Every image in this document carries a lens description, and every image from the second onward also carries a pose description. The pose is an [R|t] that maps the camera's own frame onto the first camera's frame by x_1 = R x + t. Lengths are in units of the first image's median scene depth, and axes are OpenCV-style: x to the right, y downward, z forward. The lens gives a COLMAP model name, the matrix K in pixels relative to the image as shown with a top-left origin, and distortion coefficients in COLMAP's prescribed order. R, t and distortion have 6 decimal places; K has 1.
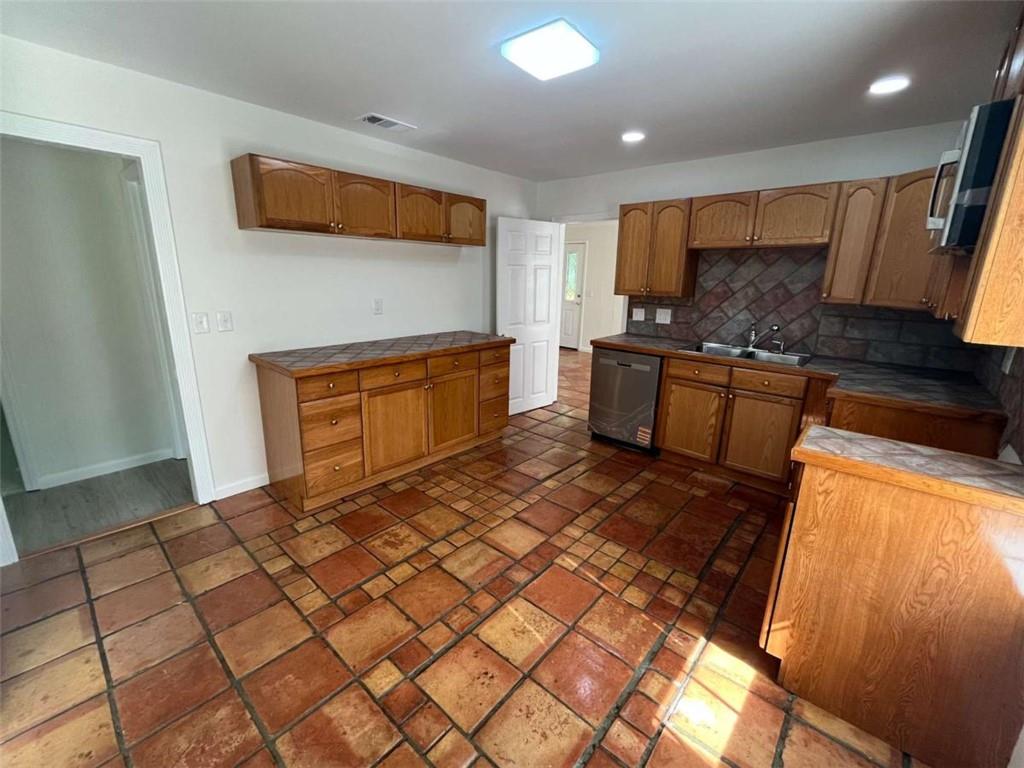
lens RADIAL K [[424.9, 0, 509.6], [0, 424.9, 380.0], [0, 0, 1]] dist [-0.001368, -0.000088]
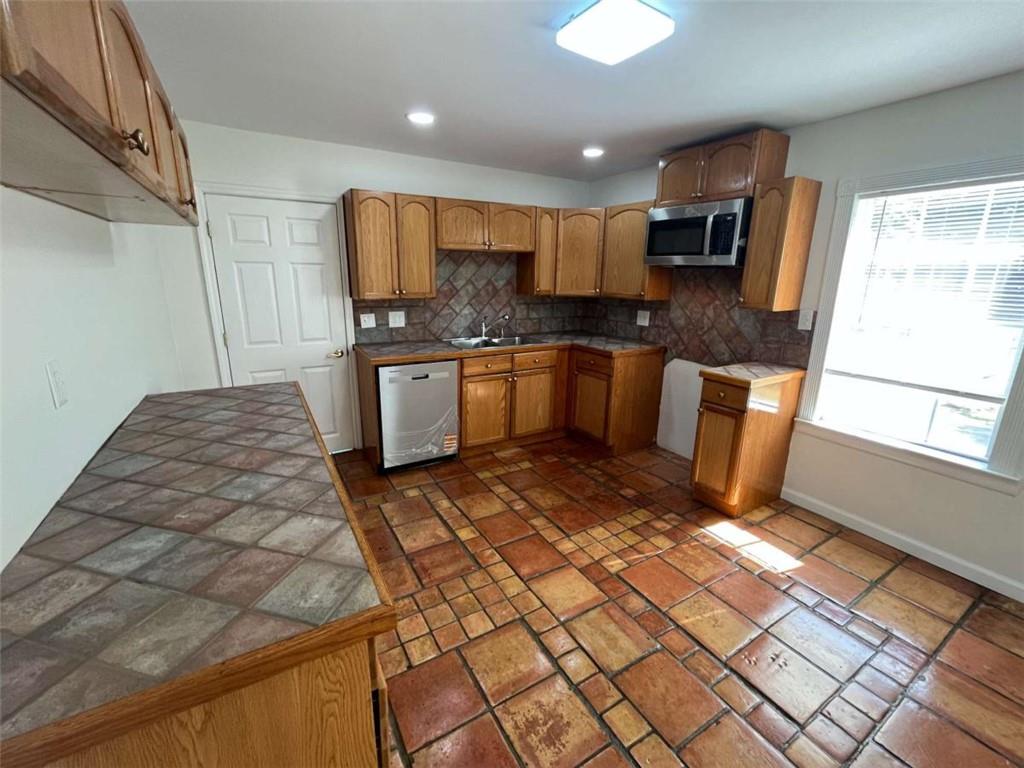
lens RADIAL K [[424.9, 0, 509.6], [0, 424.9, 380.0], [0, 0, 1]] dist [-0.001368, -0.000088]
pose [[0.314230, -0.246746, 0.916720, -0.545086], [0.221989, 0.957960, 0.181753, -0.168780], [-0.923028, 0.146389, 0.355795, 0.569724]]
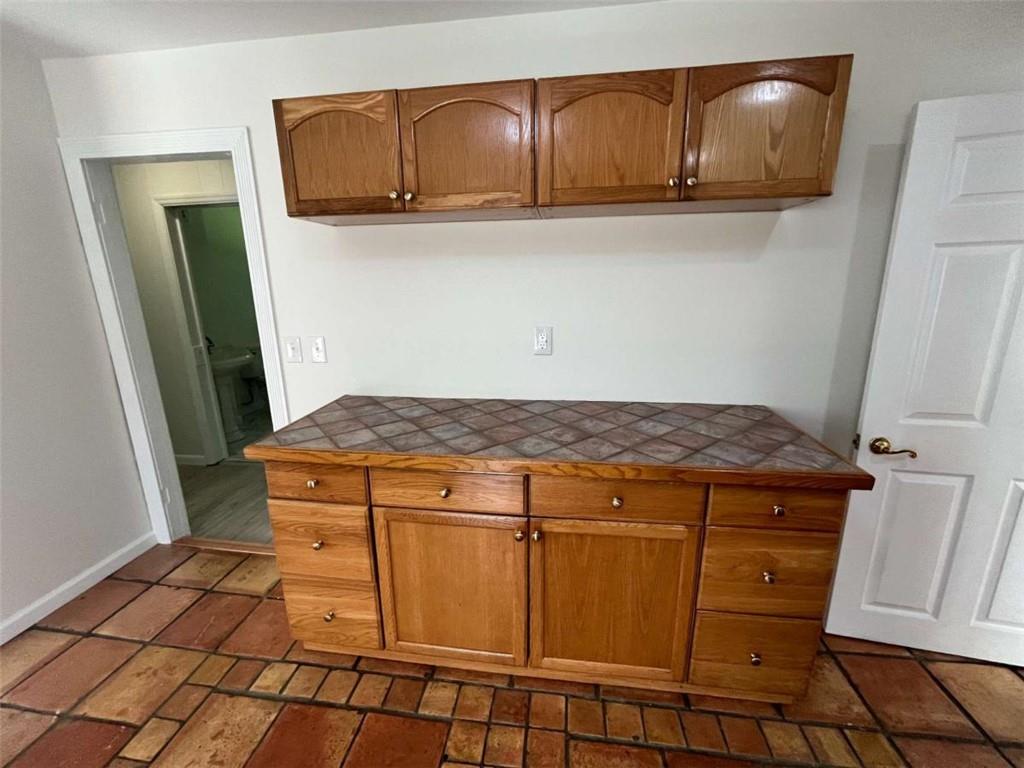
lens RADIAL K [[422.2, 0, 508.4], [0, 422.2, 384.4], [0, 0, 1]] dist [-0.001529, -0.000056]
pose [[0.554964, 0.175223, -0.813211, 0.124237], [-0.180796, 0.979603, 0.087694, -0.169094], [0.811990, 0.098358, 0.575324, 0.698860]]
